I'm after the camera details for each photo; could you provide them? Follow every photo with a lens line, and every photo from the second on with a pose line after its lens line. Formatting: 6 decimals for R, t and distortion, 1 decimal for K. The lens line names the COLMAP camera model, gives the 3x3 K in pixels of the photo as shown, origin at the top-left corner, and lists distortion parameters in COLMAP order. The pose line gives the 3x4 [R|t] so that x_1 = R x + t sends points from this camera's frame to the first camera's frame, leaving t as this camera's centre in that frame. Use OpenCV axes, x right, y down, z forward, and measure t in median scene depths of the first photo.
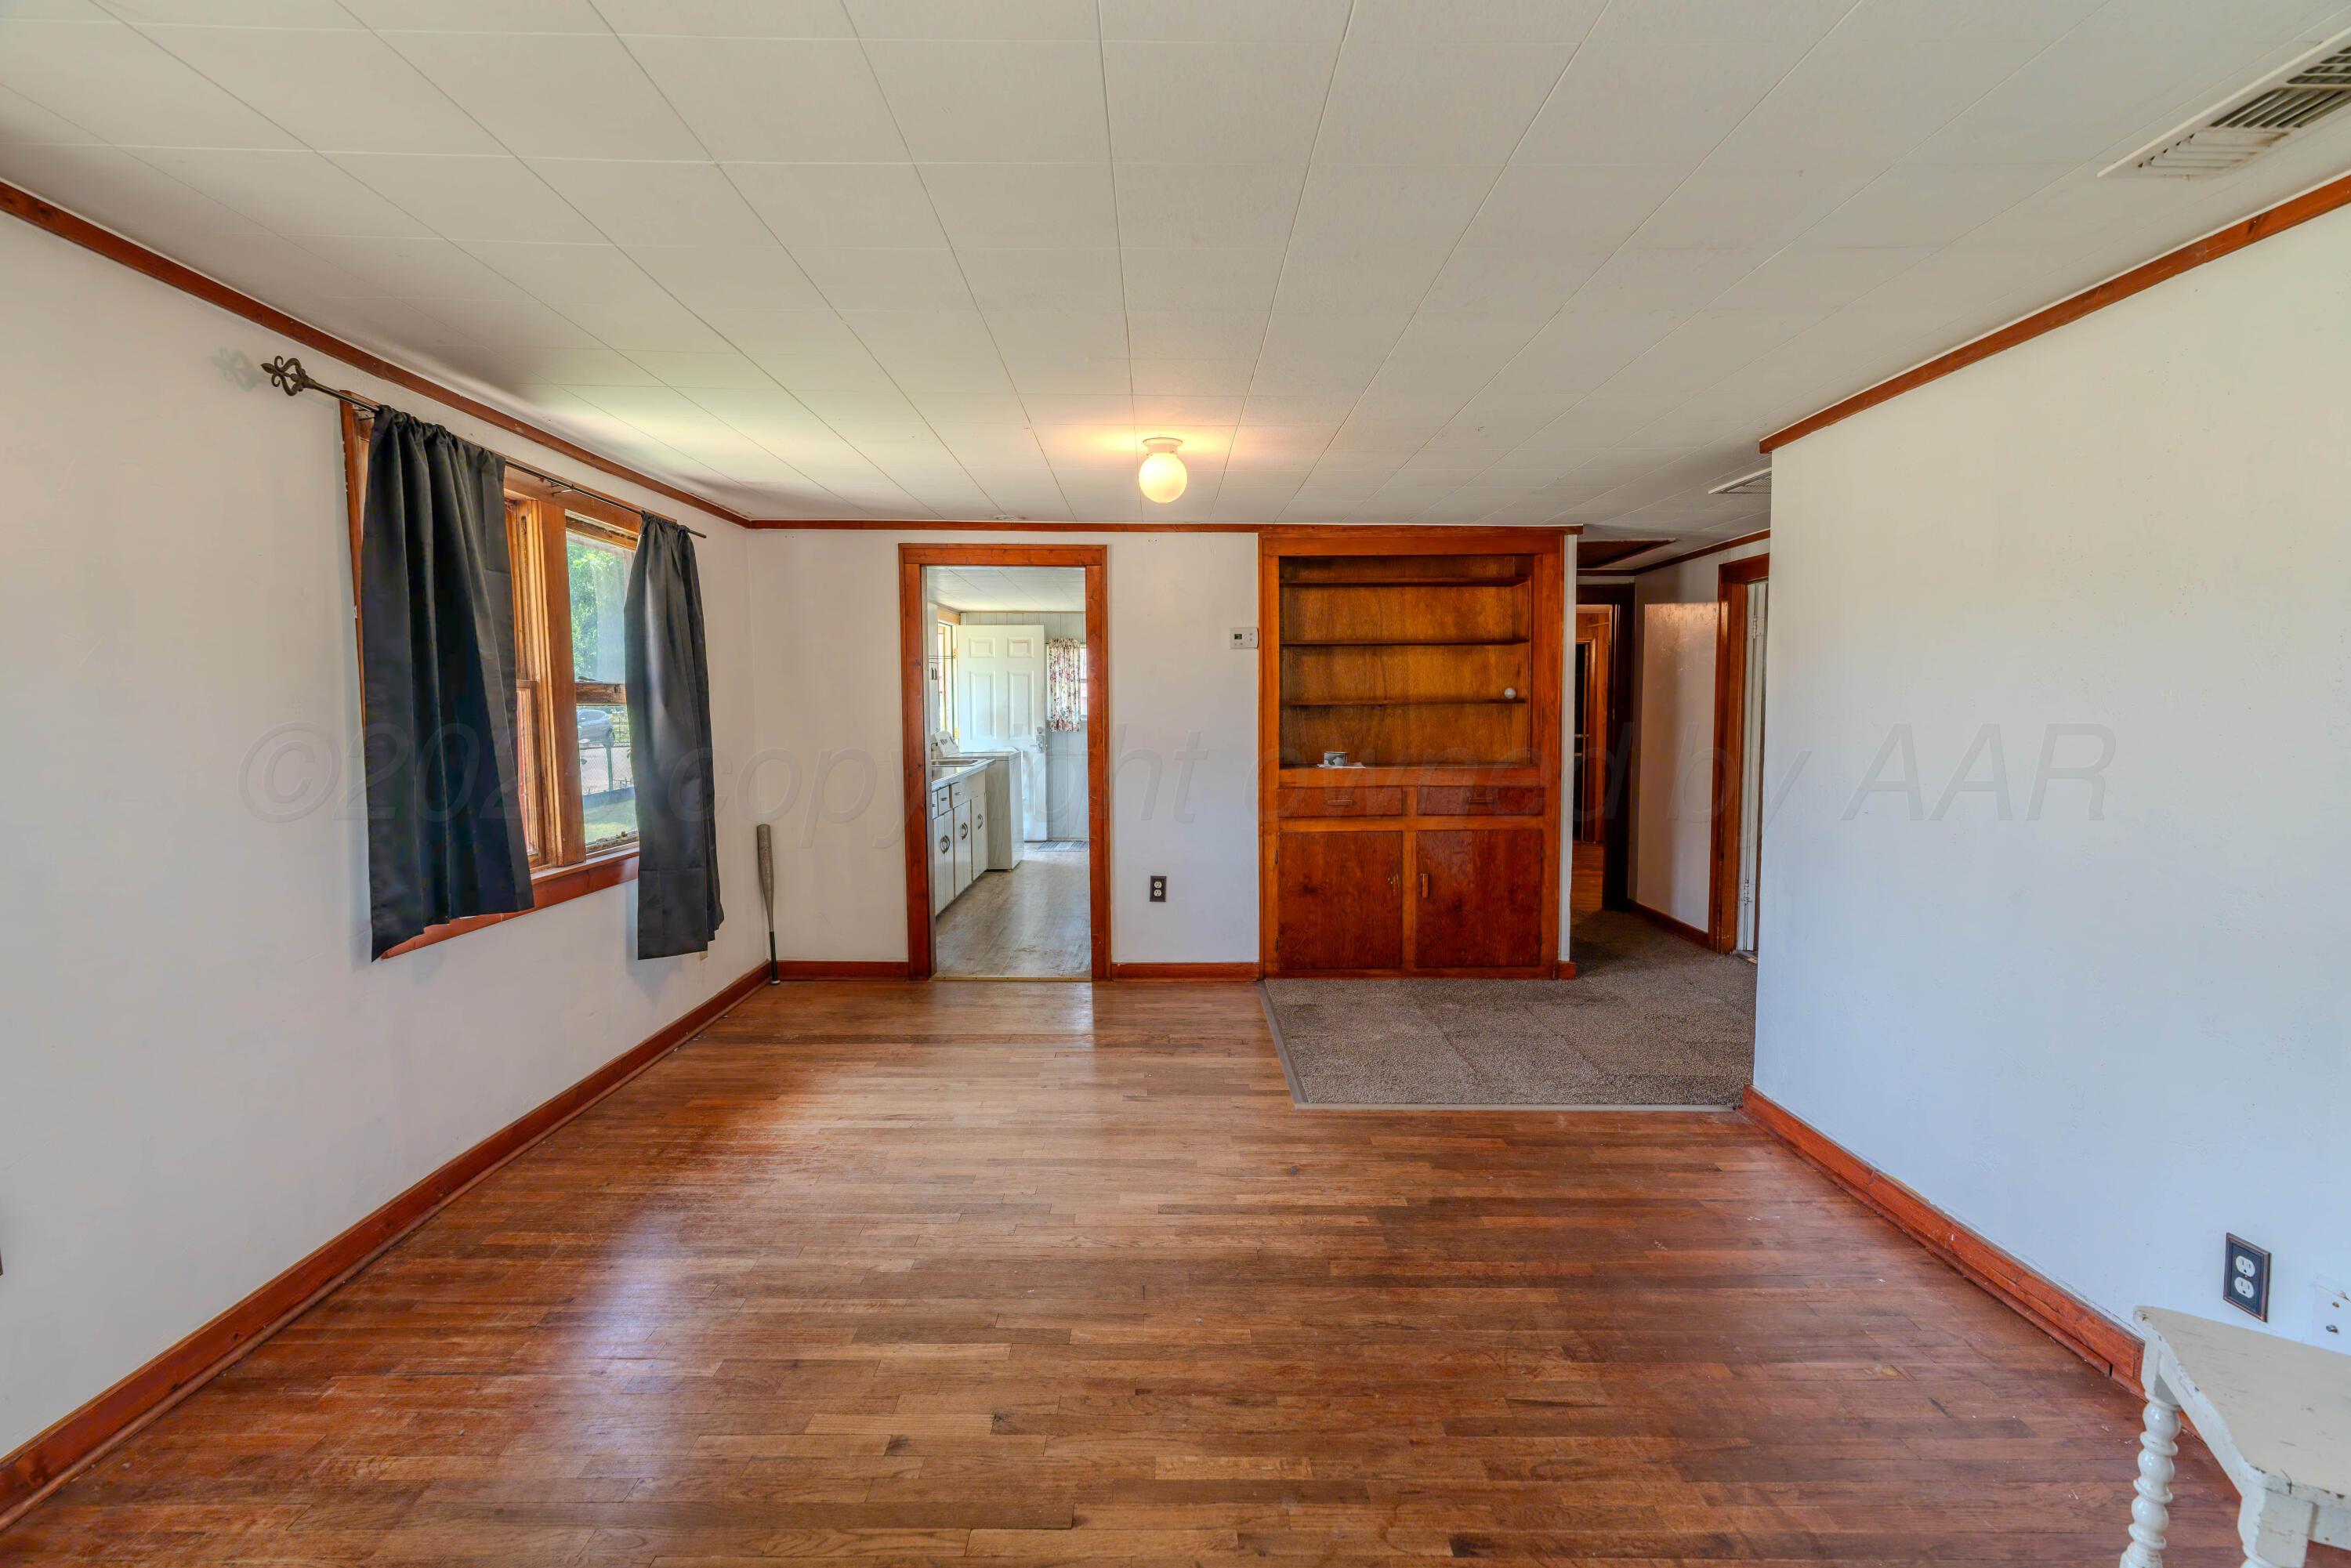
lens RADIAL K [[1075.2, 0, 1181.4], [0, 1075.2, 787.5], [0, 0, 1]] dist [-0.002423, 0.004546]
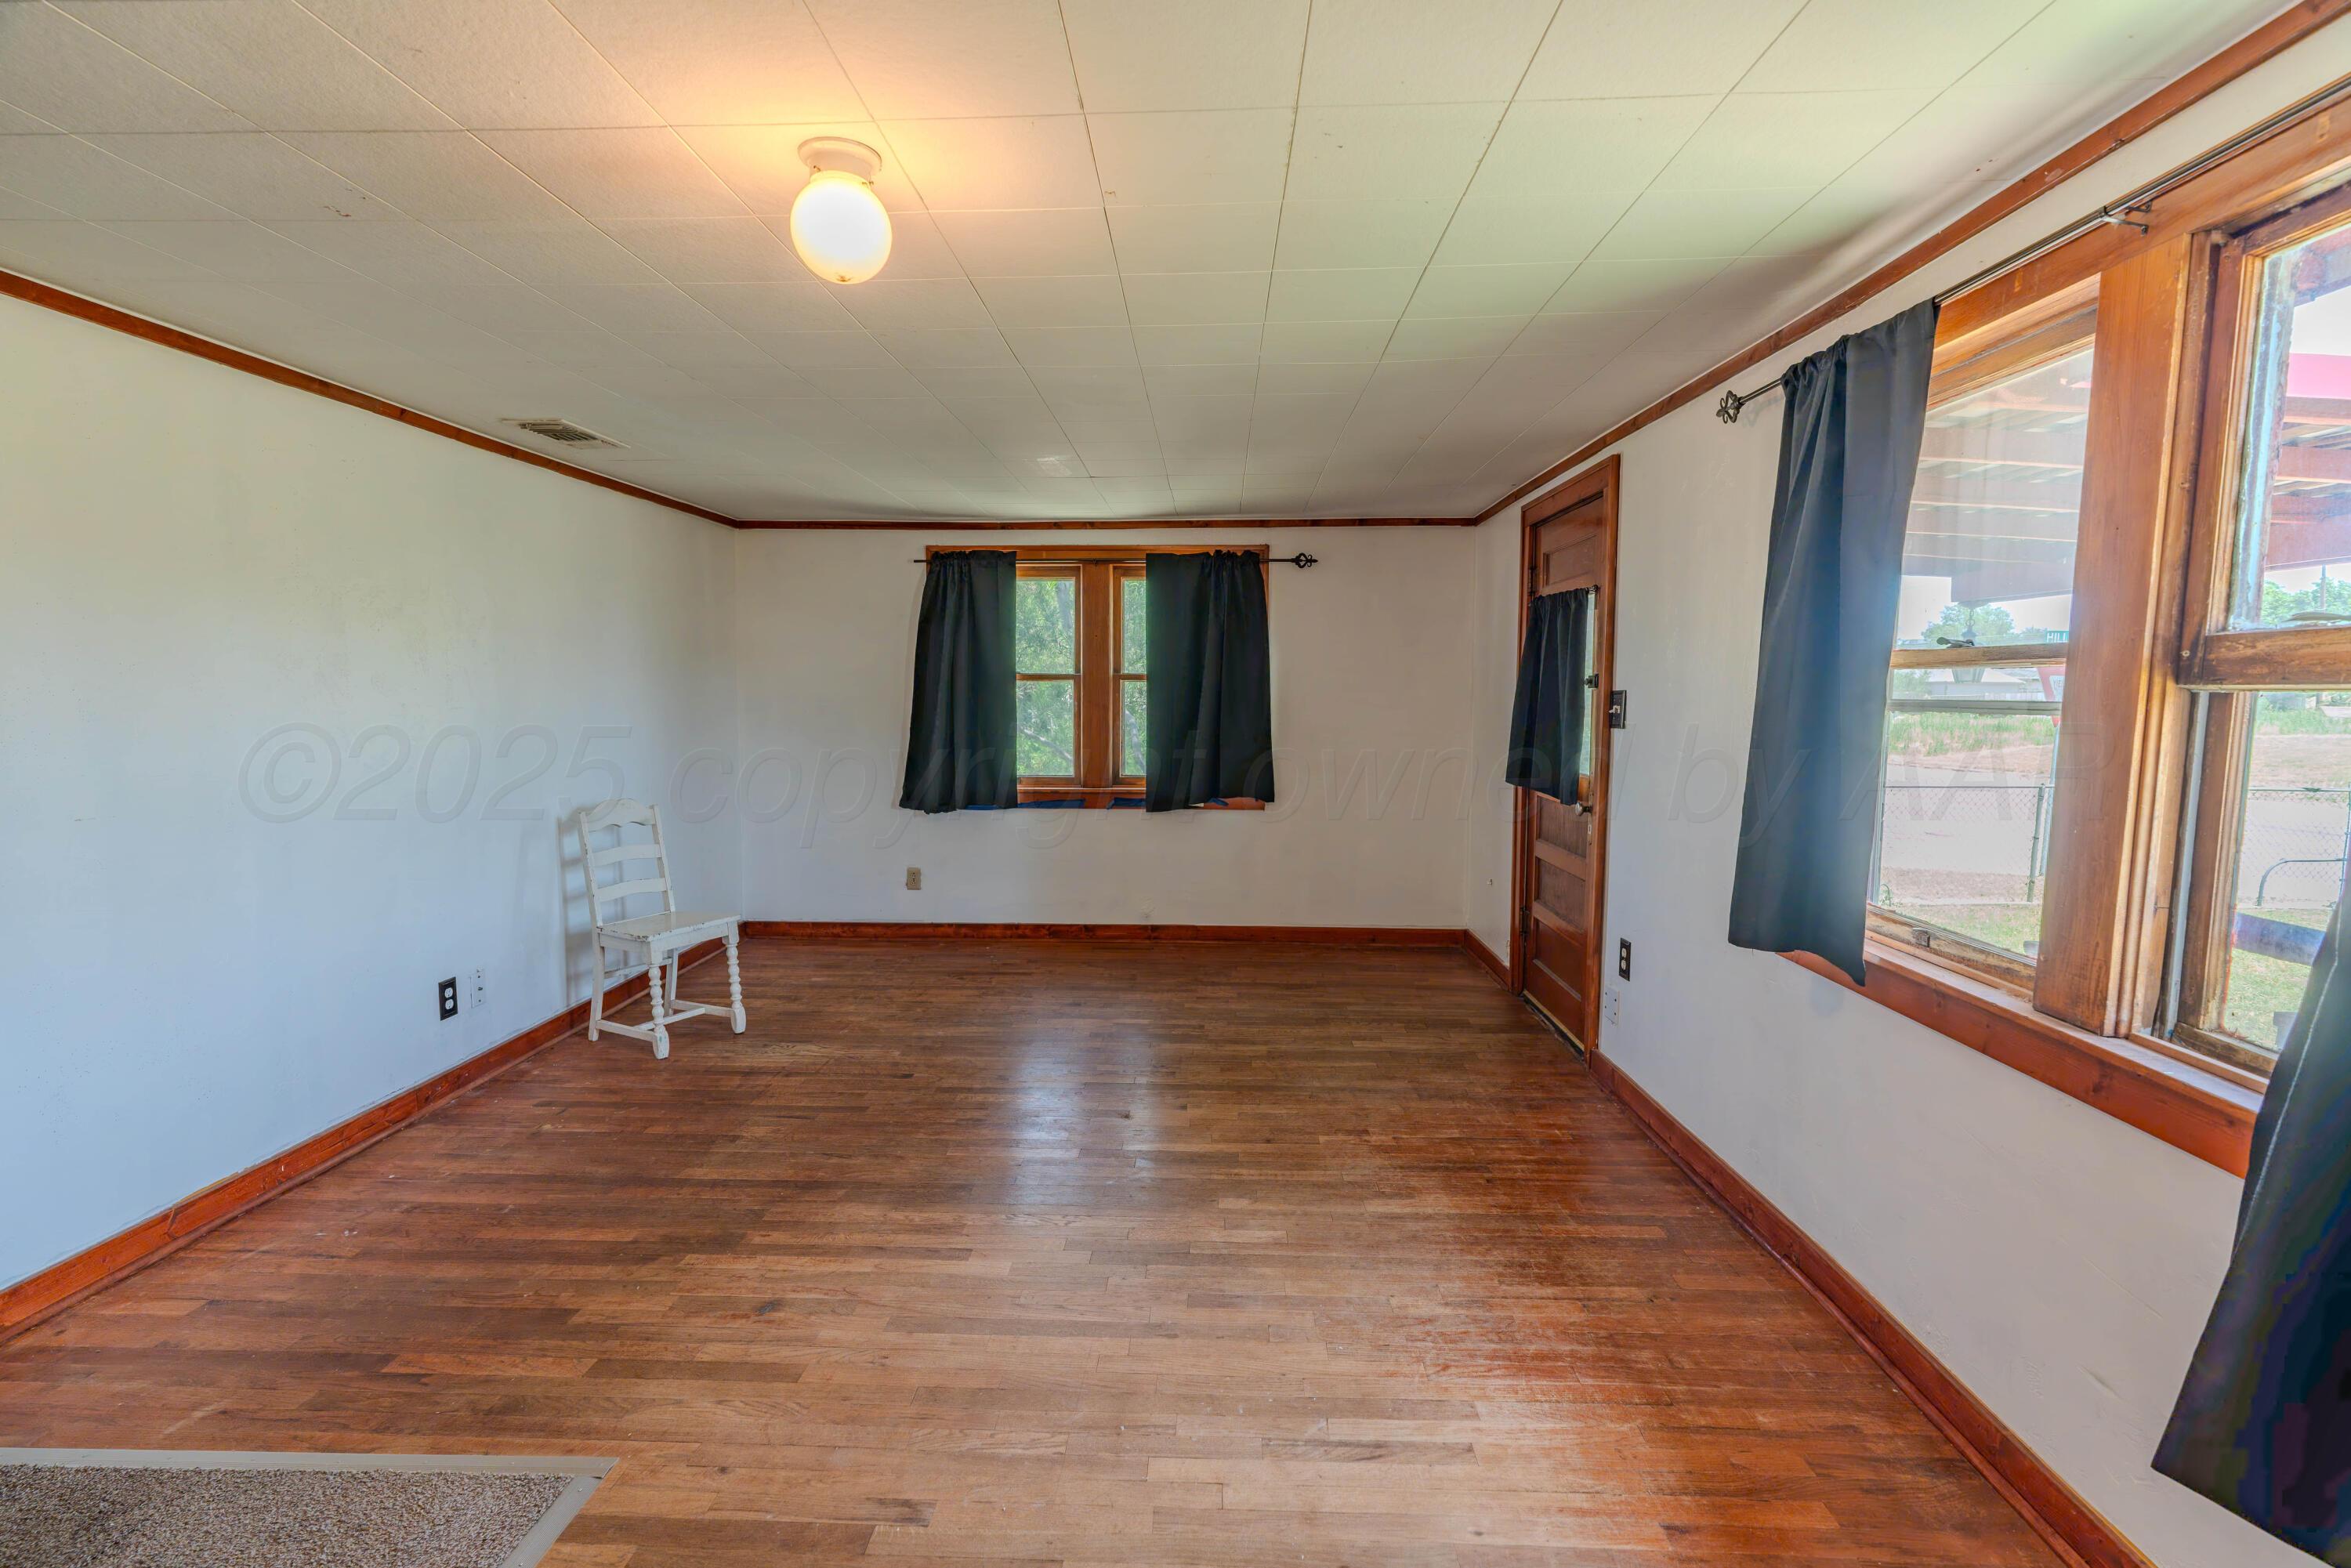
lens RADIAL K [[1075.2, 0, 1181.4], [0, 1075.2, 787.5], [0, 0, 1]] dist [-0.002423, 0.004546]
pose [[-0.998605, -0.006487, 0.052410, -0.217328], [0.002402, 0.985820, 0.167787, -0.125322], [-0.052755, 0.167679, -0.984429, 1.633489]]
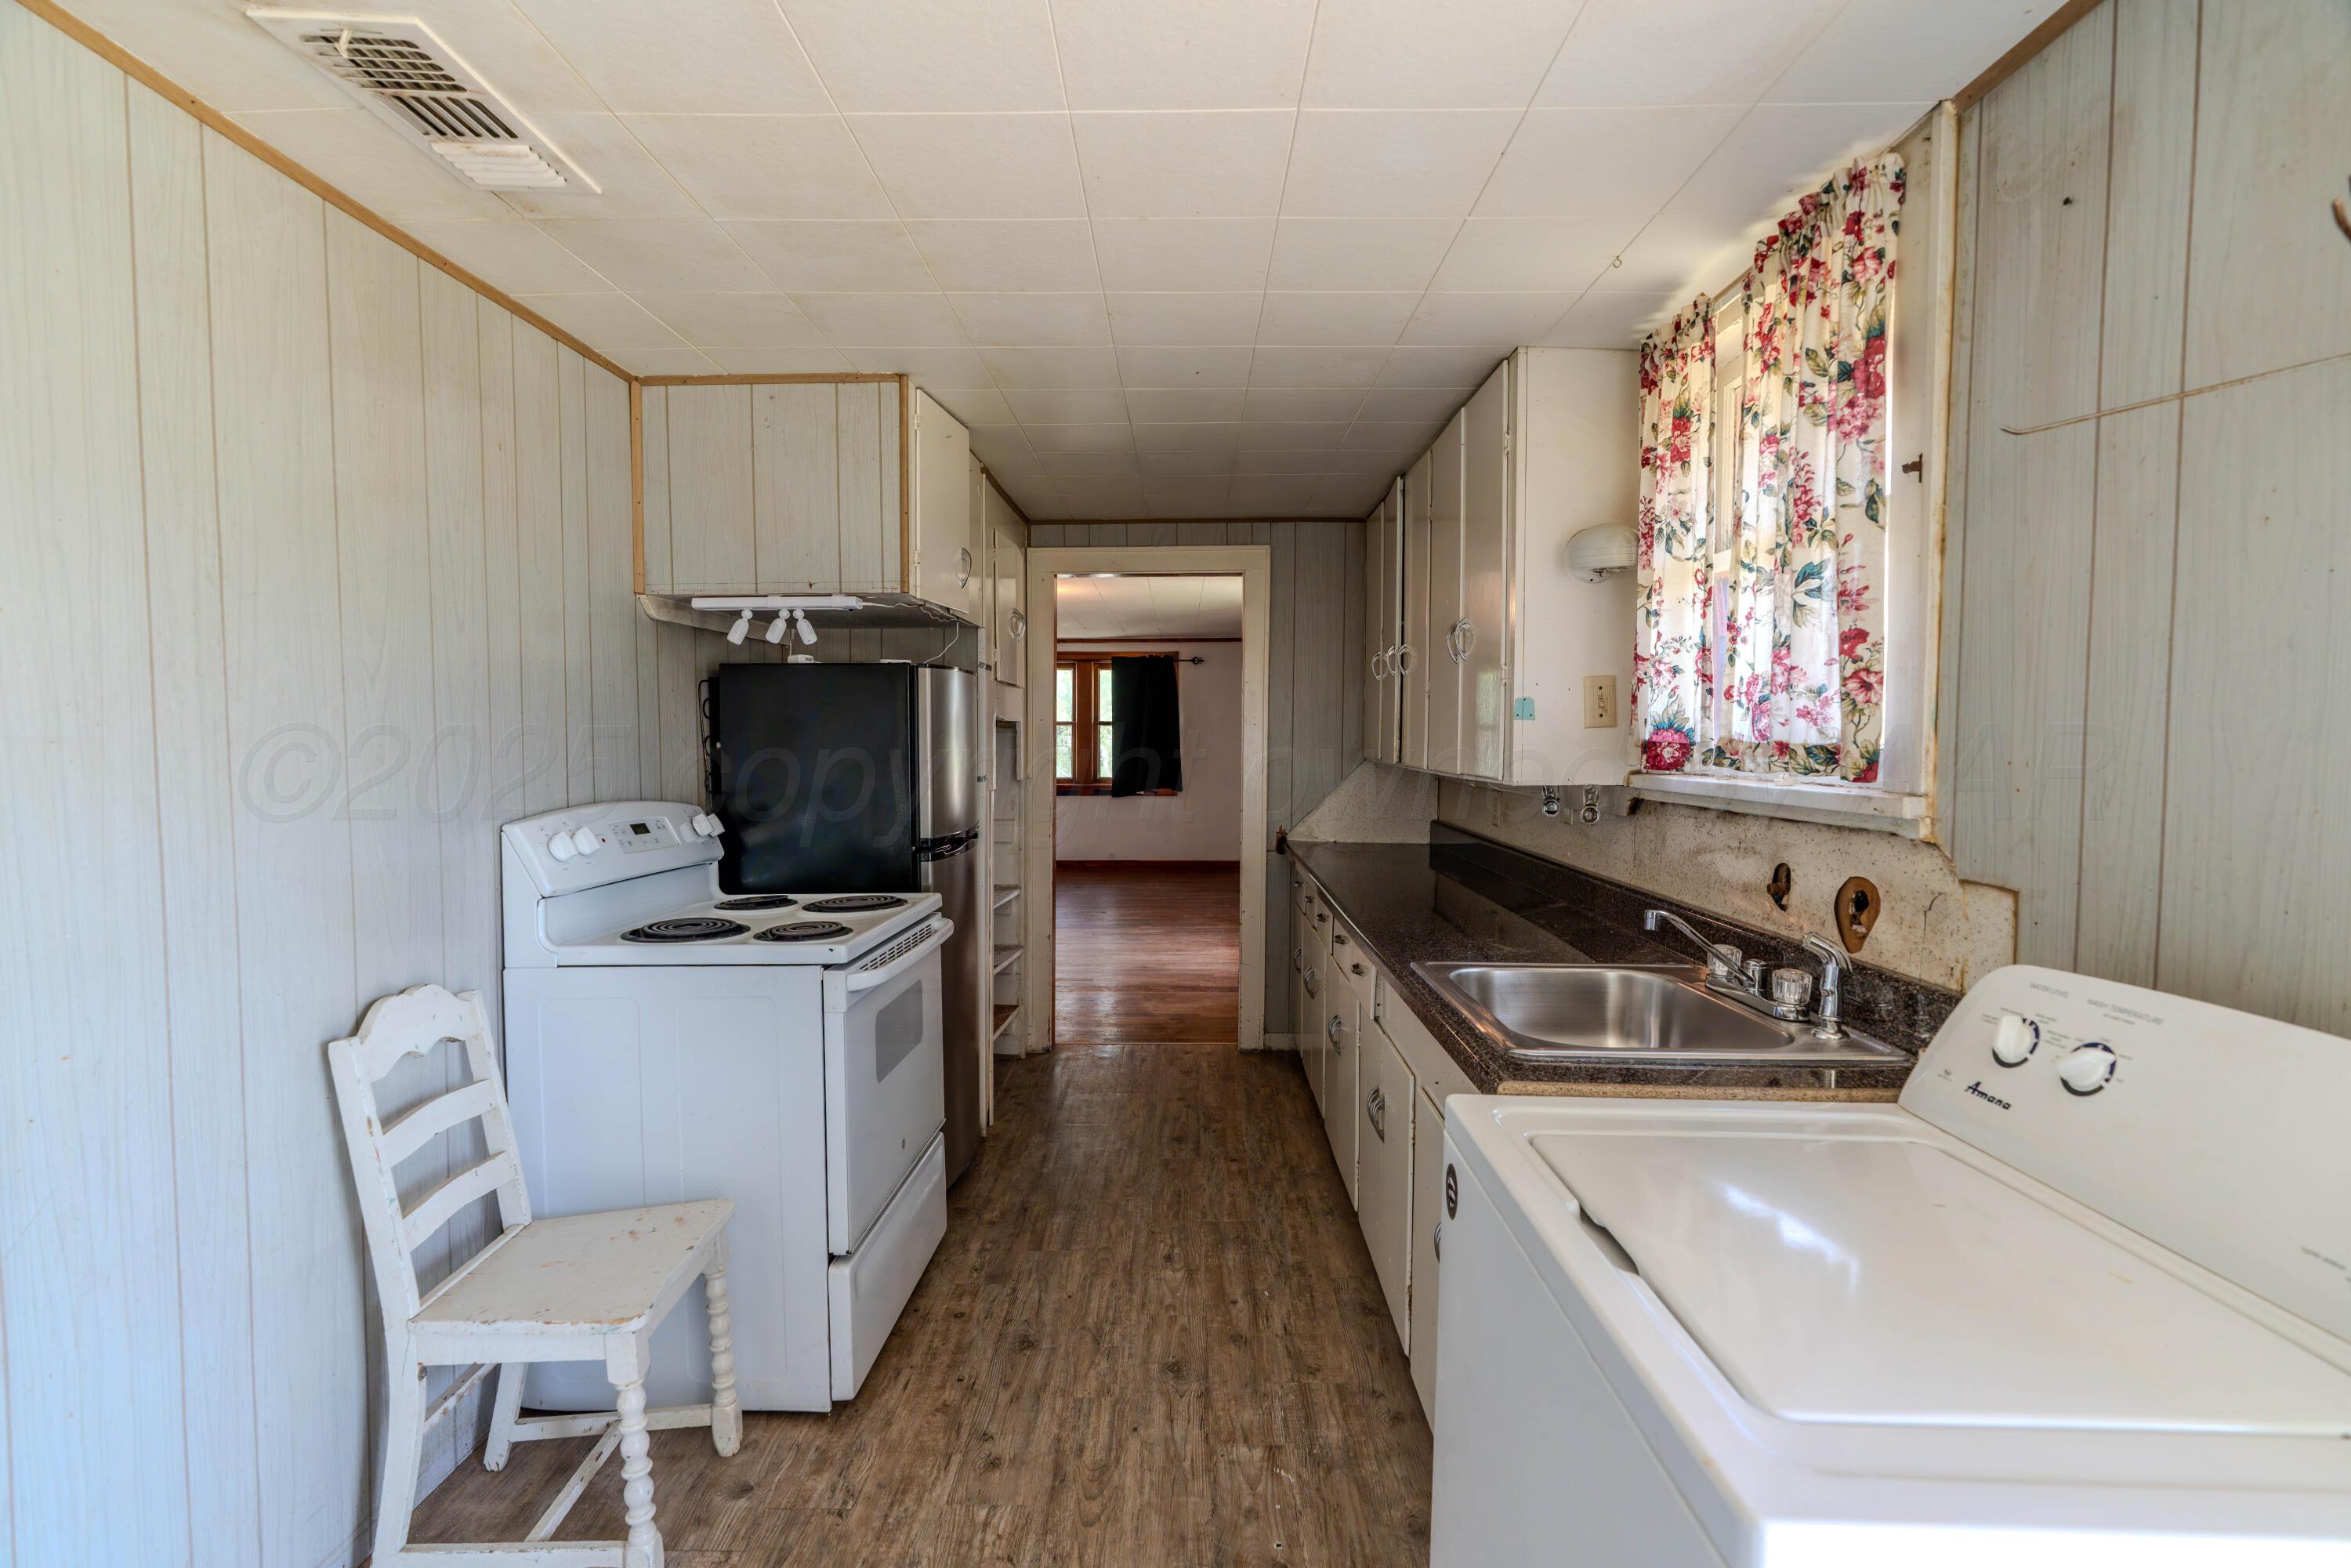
lens RADIAL K [[1075.2, 0, 1181.4], [0, 1075.2, 787.5], [0, 0, 1]] dist [-0.002423, 0.004546]
pose [[-0.999743, -0.001162, 0.022622, -0.353118], [0.001868, 0.991052, 0.133467, -0.254197], [-0.022574, 0.133475, -0.990795, 3.162724]]
